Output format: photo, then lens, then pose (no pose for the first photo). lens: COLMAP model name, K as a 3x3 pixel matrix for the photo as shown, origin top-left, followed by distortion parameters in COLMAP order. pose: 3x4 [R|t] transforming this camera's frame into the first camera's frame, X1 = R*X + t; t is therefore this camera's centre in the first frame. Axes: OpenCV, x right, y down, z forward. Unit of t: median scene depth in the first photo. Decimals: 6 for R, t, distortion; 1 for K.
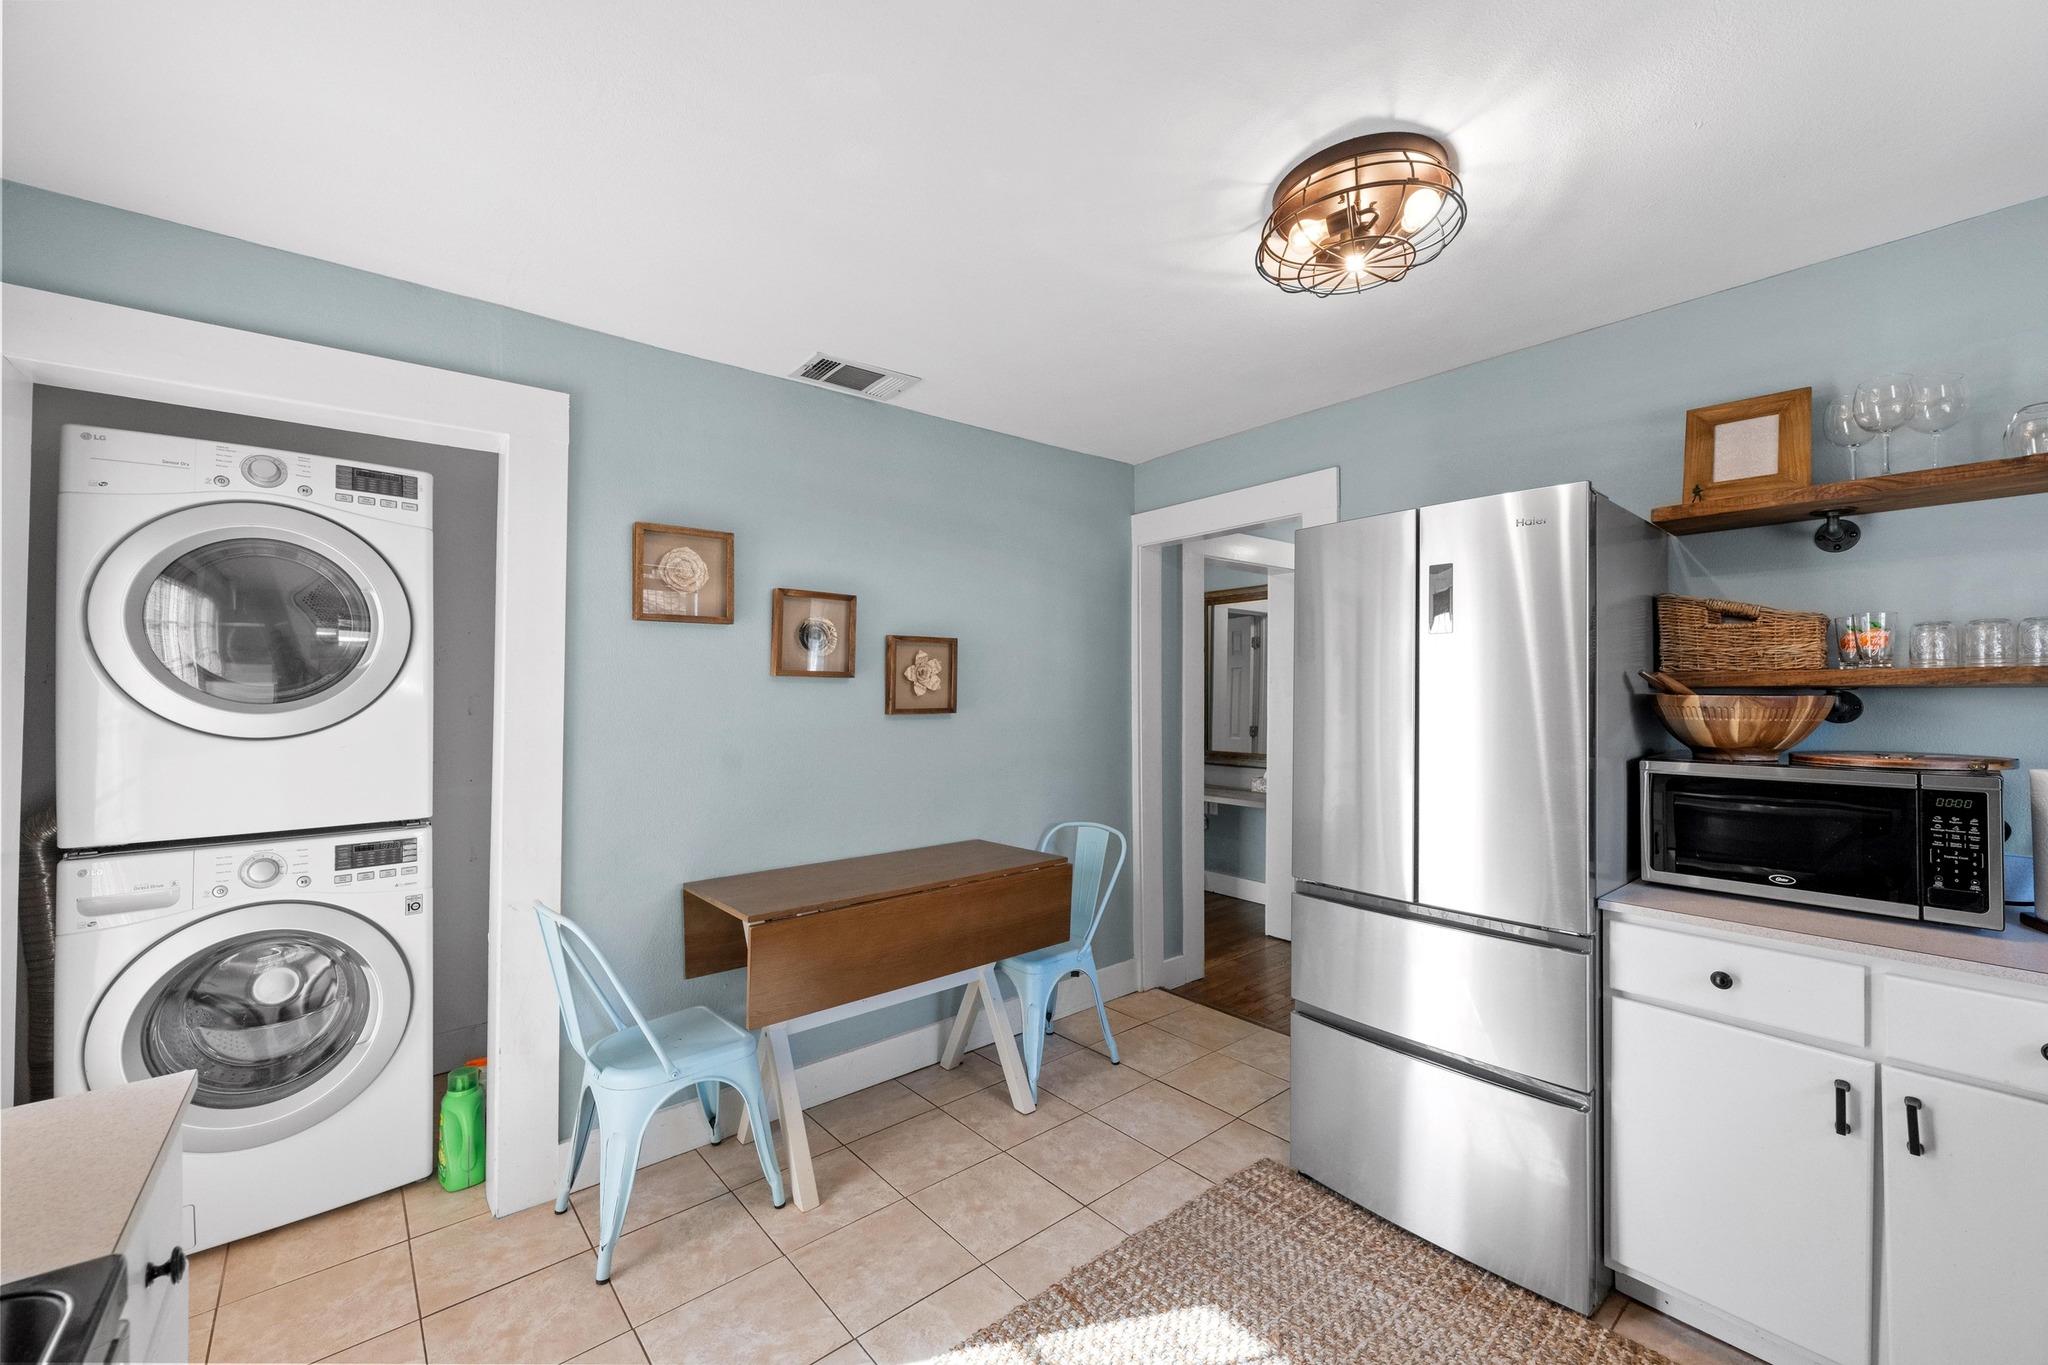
lens RADIAL K [[814.6, 0, 1026.3], [0, 814.6, 686.6], [0, 0, 1]] dist [0.003330, -0.000591]
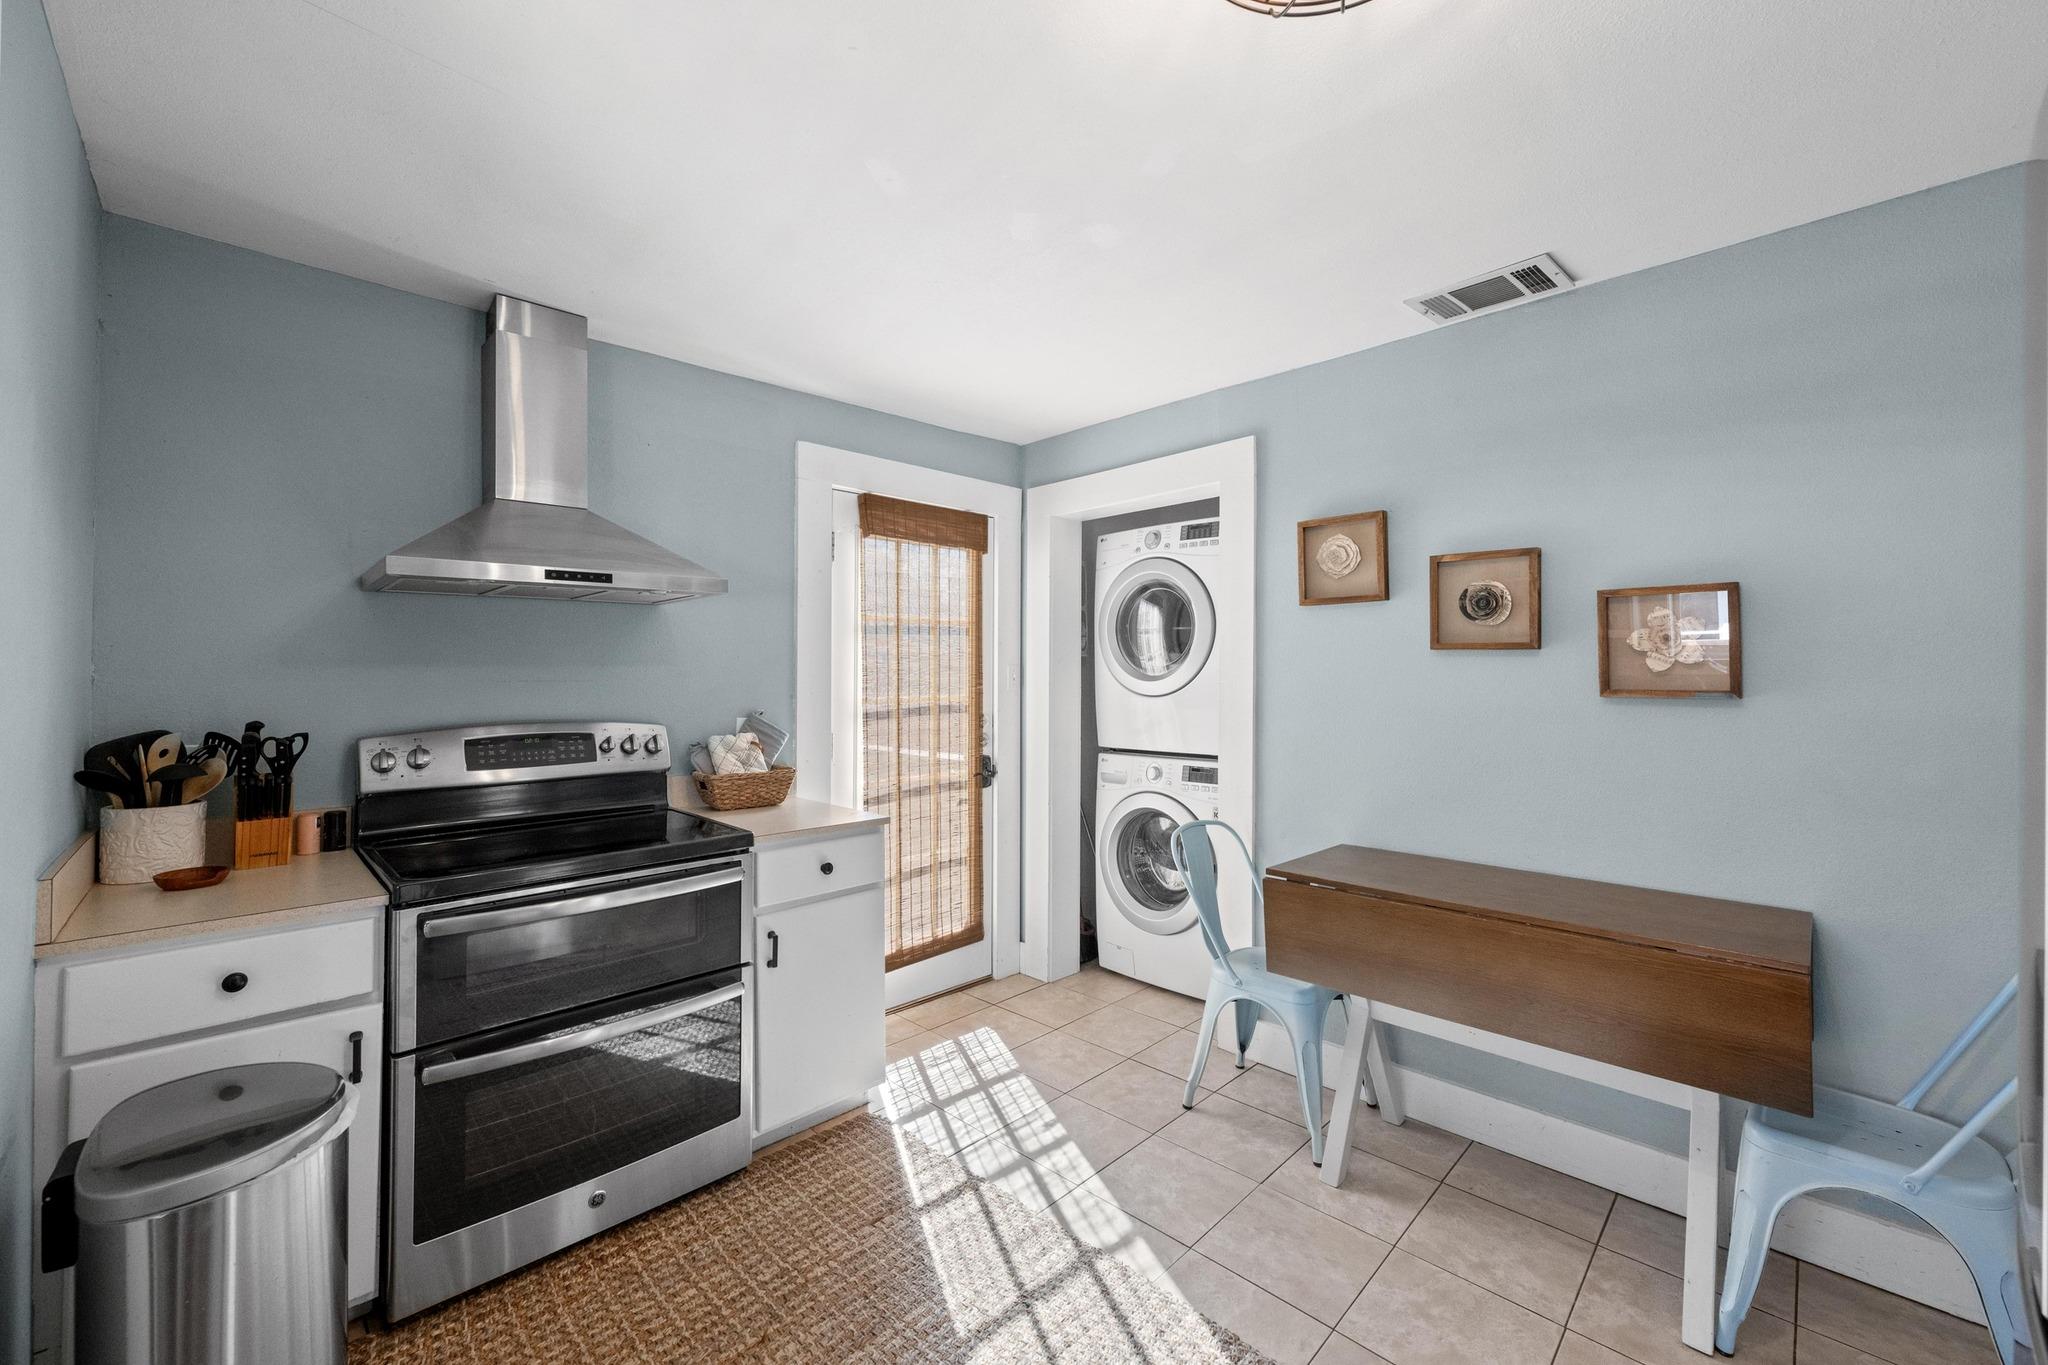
lens RADIAL K [[814.6, 0, 1033.7], [0, 814.6, 664.2], [0, 0, 1]] dist [0.003330, -0.000591]
pose [[0.108677, -0.010524, -0.994021, 0.622806], [0.005903, 0.999933, -0.009941, 0.010761], [0.994060, -0.004787, 0.108732, 0.478692]]
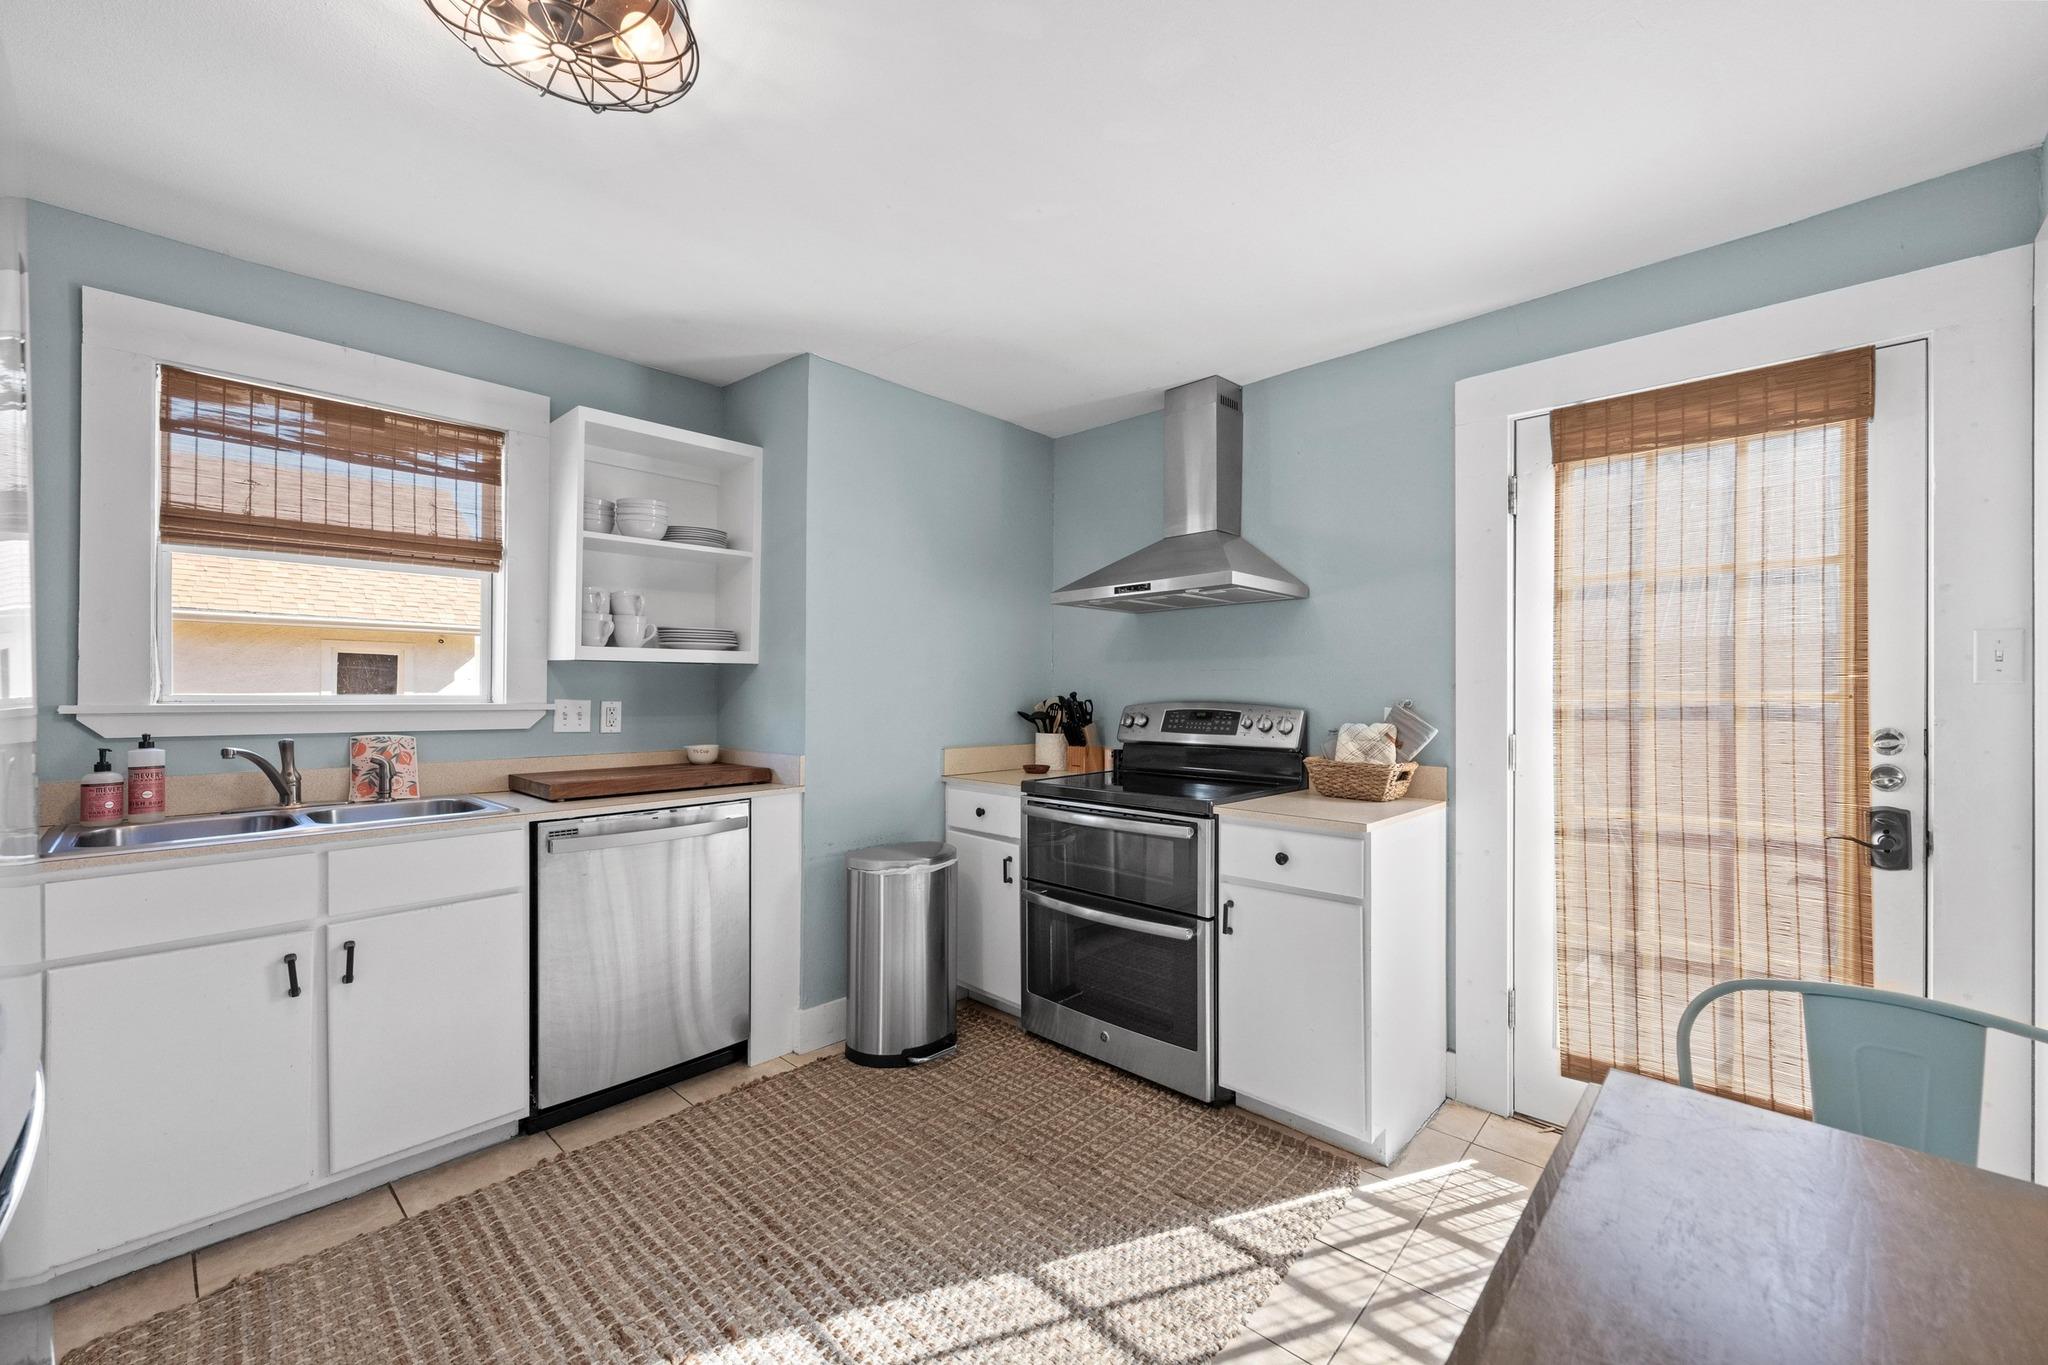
lens RADIAL K [[814.6, 0, 1035.0], [0, 814.6, 690.9], [0, 0, 1]] dist [0.003330, -0.000591]
pose [[-0.990893, -0.003063, -0.134614, -0.054032], [-0.002302, 0.999980, -0.005813, 0.065861], [0.134630, -0.005451, -0.990881, 1.320715]]
